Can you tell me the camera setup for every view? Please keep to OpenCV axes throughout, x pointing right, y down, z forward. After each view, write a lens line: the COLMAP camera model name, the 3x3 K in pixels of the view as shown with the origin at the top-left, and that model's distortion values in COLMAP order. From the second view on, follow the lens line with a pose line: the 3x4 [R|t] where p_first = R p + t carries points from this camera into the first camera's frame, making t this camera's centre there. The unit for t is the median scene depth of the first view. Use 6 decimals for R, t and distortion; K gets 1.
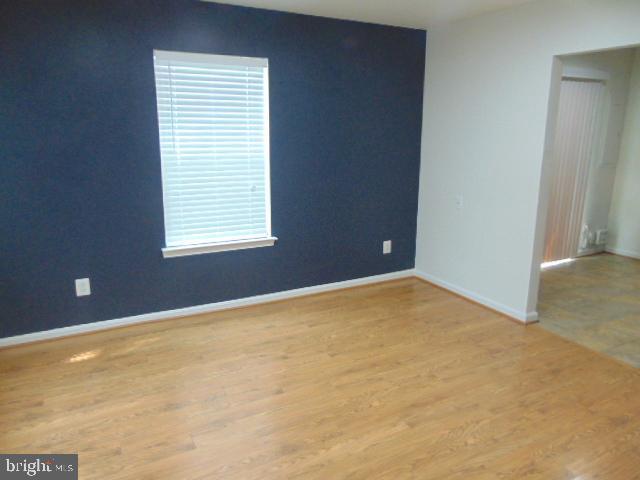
lens RADIAL K [[481.4, 0, 320.0], [0, 481.4, 240.0], [0, 0, 1]] dist [0.000964, 0.004715]
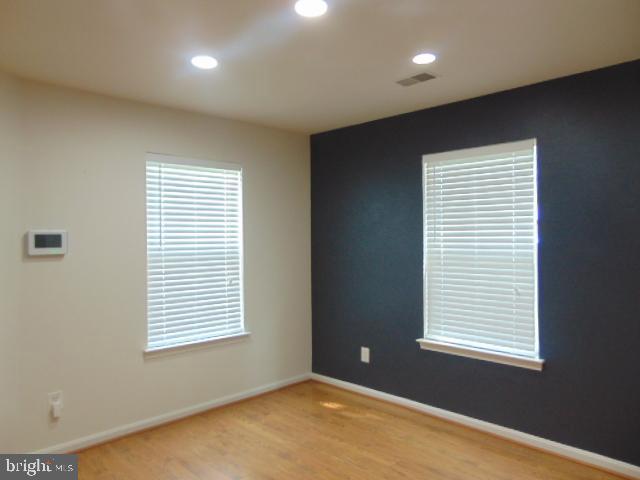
lens RADIAL K [[481.4, 0, 320.0], [0, 481.4, 240.0], [0, 0, 1]] dist [0.000964, 0.004715]
pose [[0.264016, -0.015573, -0.964392, 0.594488], [-0.218644, 0.972874, -0.075567, -0.060533], [0.939409, 0.230810, 0.253450, 0.481009]]
